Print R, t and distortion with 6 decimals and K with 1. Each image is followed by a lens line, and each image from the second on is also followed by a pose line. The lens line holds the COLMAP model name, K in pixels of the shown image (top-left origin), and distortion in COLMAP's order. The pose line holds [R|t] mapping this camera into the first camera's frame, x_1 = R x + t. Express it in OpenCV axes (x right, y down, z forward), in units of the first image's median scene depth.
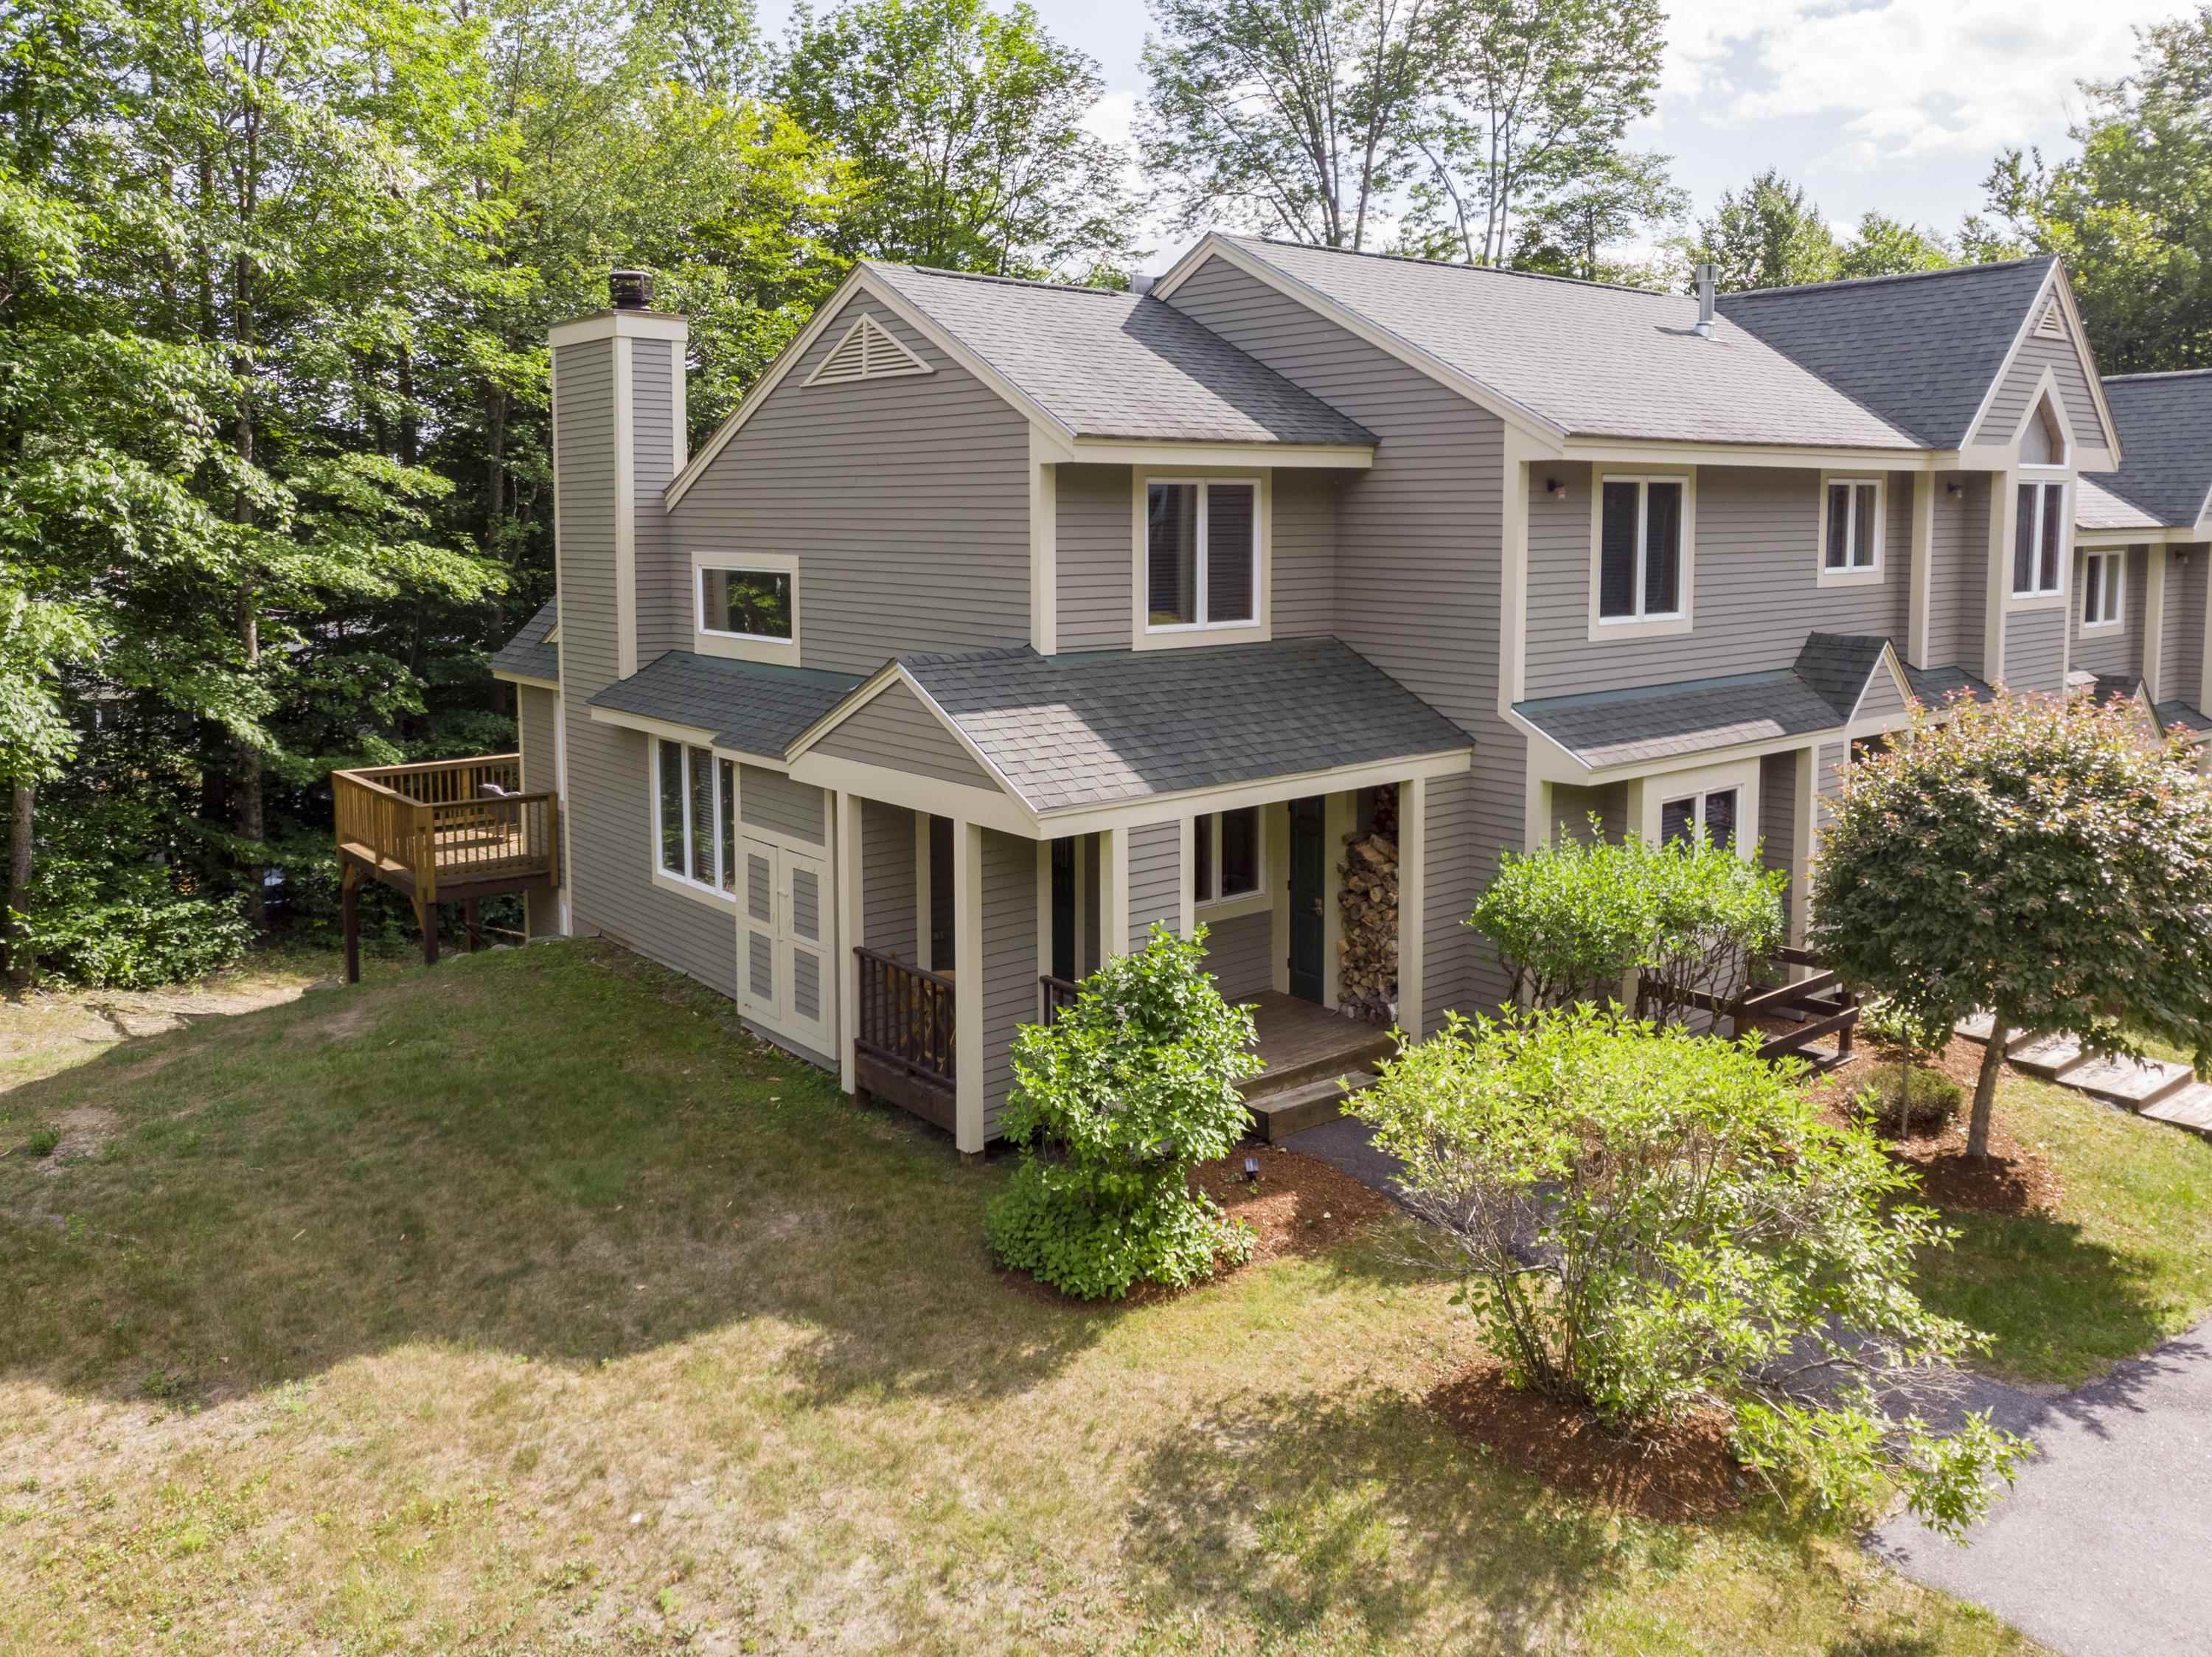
lens RADIAL K [[1674.7, 0, 1097.4], [0, 1674.7, 701.2], [0, 0, 1]] dist [-0.008607, 0.046446]
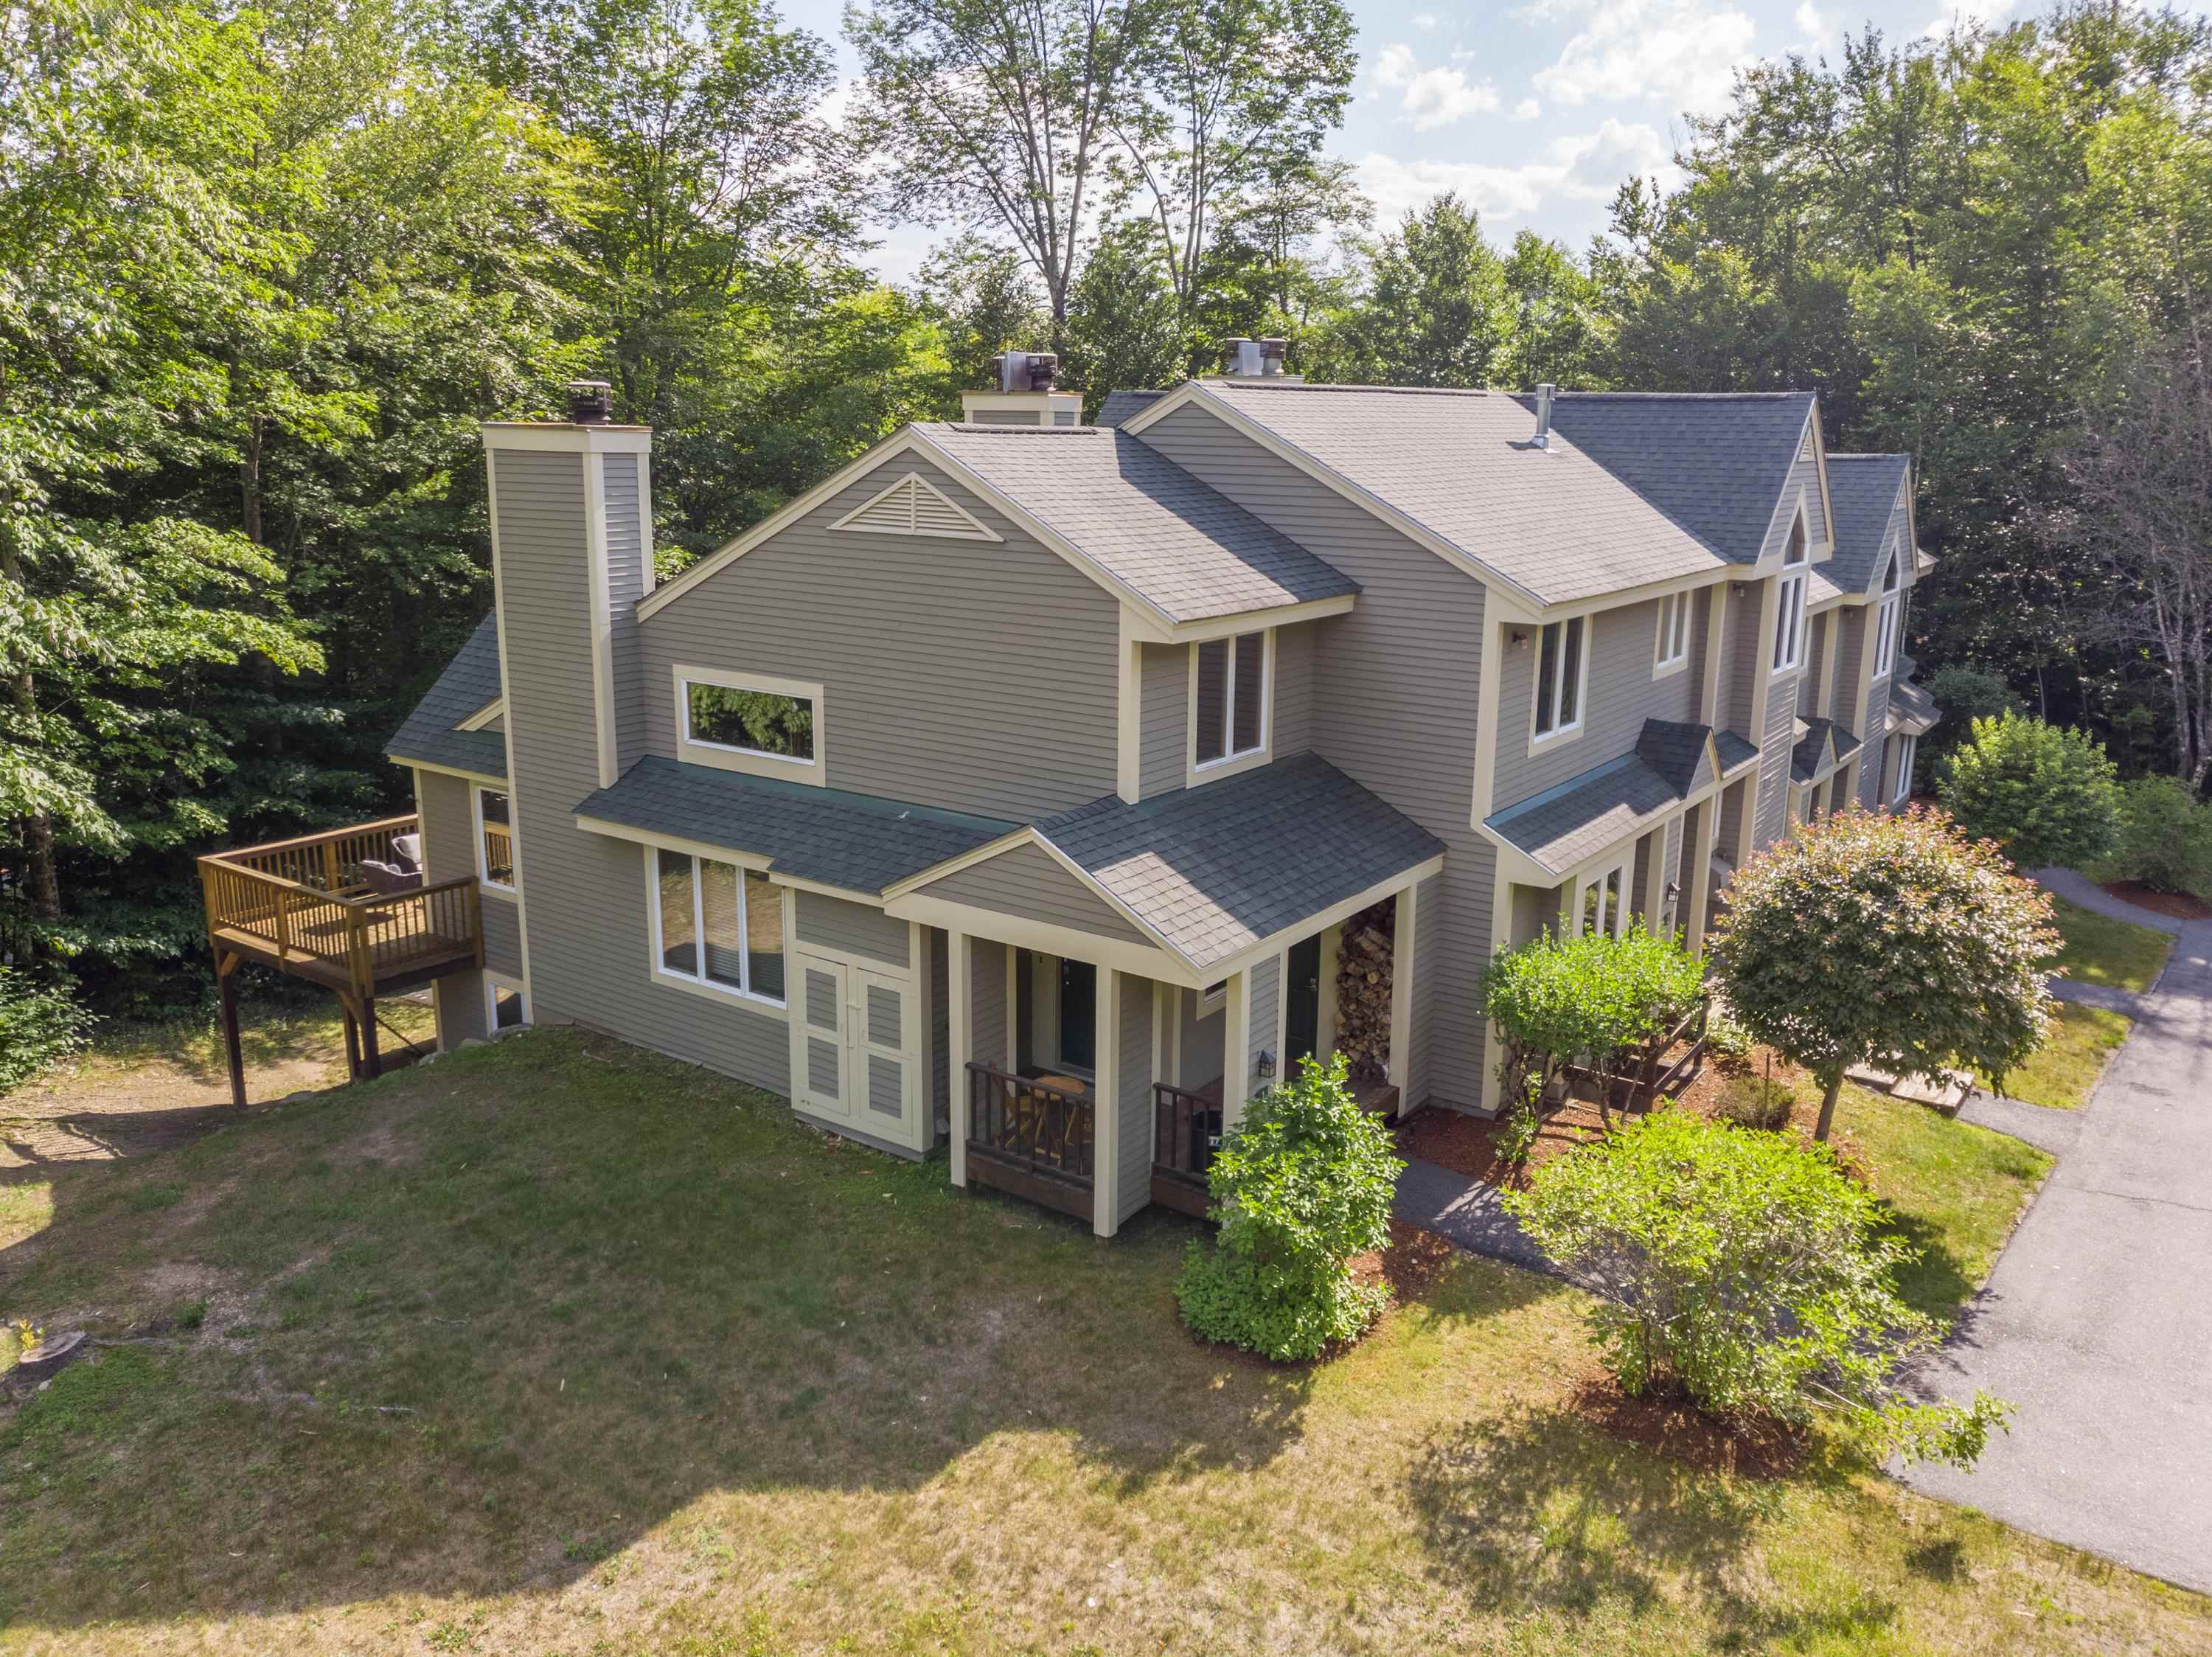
lens RADIAL K [[1663.0, 0, 1106.0], [0, 1663.0, 828.5], [0, 0, 1]] dist [0.005044, 0.002879]
pose [[0.965841, -0.049474, 0.254368, -0.301647], [0.016040, 0.991137, 0.131870, -0.144192], [-0.258638, -0.123285, 0.958075, -0.080301]]
